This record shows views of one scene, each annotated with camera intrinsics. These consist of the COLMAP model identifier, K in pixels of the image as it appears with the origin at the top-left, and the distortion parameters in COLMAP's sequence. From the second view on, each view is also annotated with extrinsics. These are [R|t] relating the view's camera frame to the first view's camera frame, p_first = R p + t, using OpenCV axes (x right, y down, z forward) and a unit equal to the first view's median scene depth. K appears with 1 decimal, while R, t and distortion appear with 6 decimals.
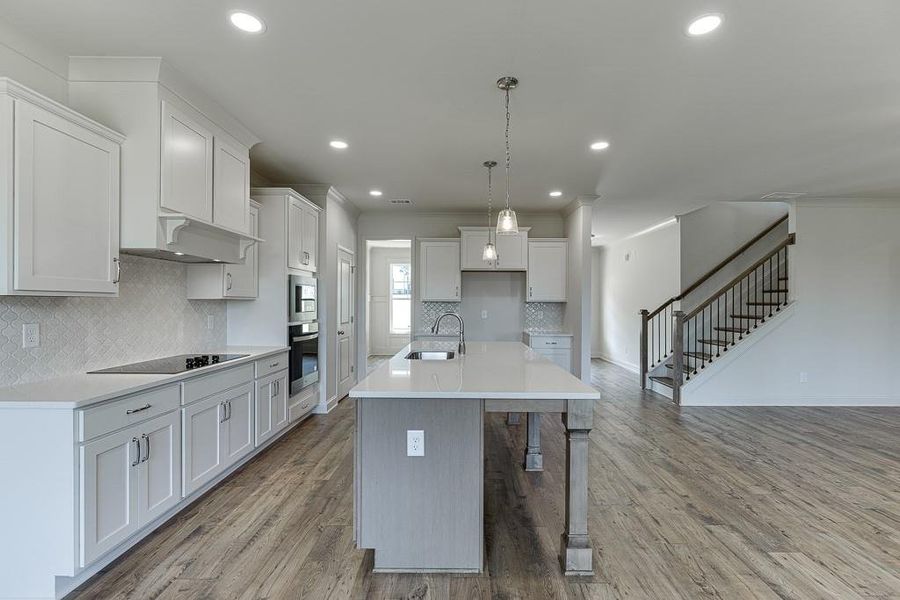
lens RADIAL K [[416.4, 0, 460.2], [0, 416.4, 304.1], [0, 0, 1]] dist [-0.004076, -0.000599]
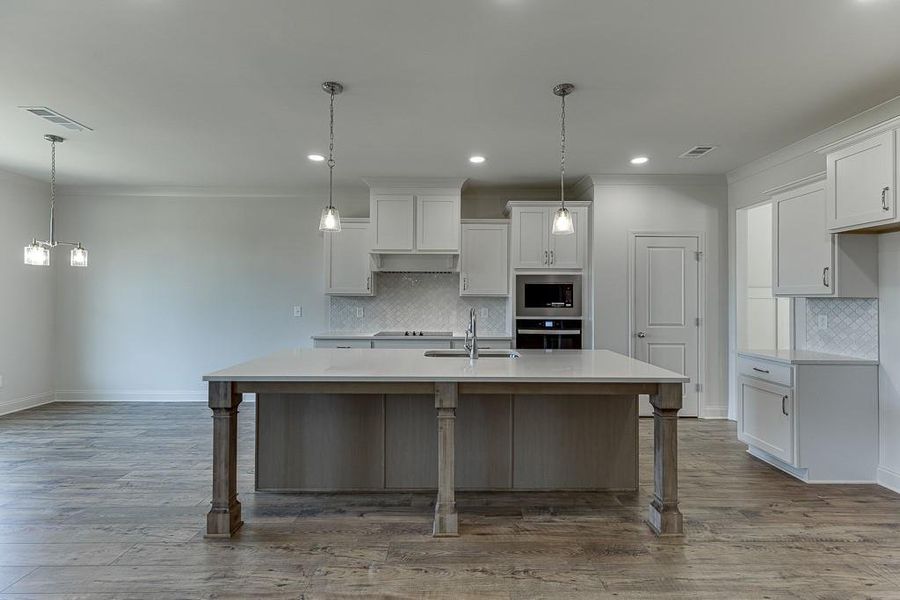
lens RADIAL K [[405.4, 0, 454.4], [0, 405.4, 292.4], [0, 0, 1]] dist [0.001382, 0.000037]
pose [[0.009976, -0.019688, -0.999756, 0.723964], [-0.007917, 0.999773, -0.019768, 0.001767], [0.999919, 0.008113, 0.009818, 0.833903]]
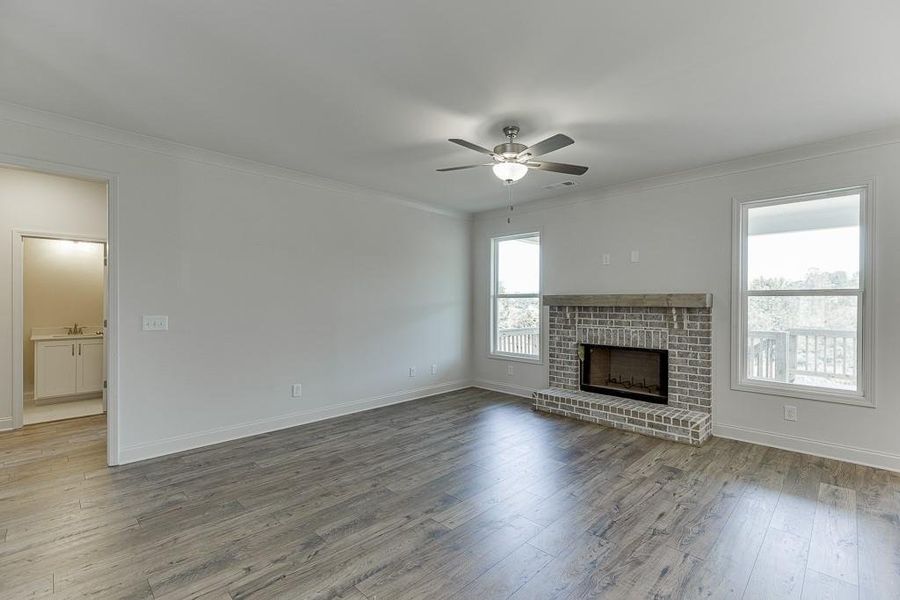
lens RADIAL K [[401.5, 0, 457.7], [0, 401.5, 303.8], [0, 0, 1]] dist [0.001885, 0.000006]
pose [[-0.714727, -0.008830, 0.699348, 0.415761], [-0.004298, 0.999957, 0.008233, 0.000895], [-0.699390, 0.002879, -0.714734, 1.204658]]
